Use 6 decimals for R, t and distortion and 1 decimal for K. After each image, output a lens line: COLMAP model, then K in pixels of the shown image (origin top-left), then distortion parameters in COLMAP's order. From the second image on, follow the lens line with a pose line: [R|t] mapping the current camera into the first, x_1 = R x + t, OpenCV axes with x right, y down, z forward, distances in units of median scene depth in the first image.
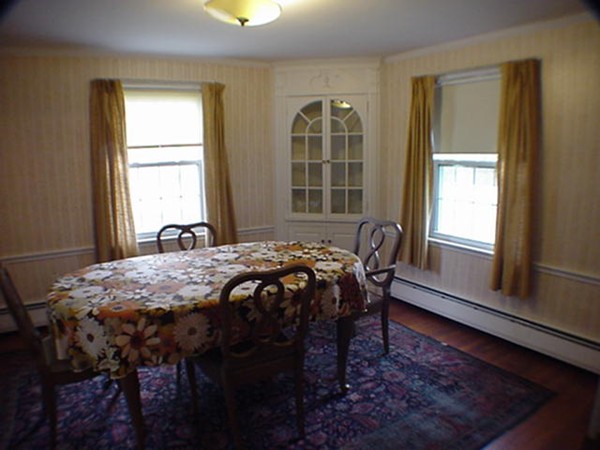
lens RADIAL K [[443.4, 0, 300.0], [0, 443.4, 225.0], [0, 0, 1]] dist [-0.255927, 0.177679]
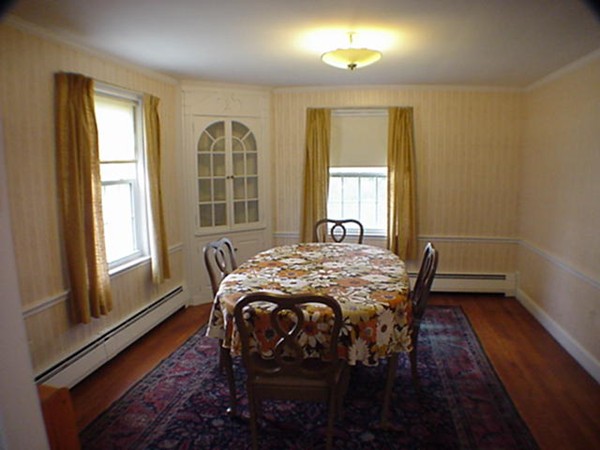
lens RADIAL K [[443.4, 0, 300.0], [0, 443.4, 225.0], [0, 0, 1]] dist [-0.255927, 0.177679]
pose [[0.657217, -0.098569, 0.747228, -0.666868], [0.125836, 0.991846, 0.020159, -0.026707], [-0.743122, 0.080779, 0.664262, 0.159370]]
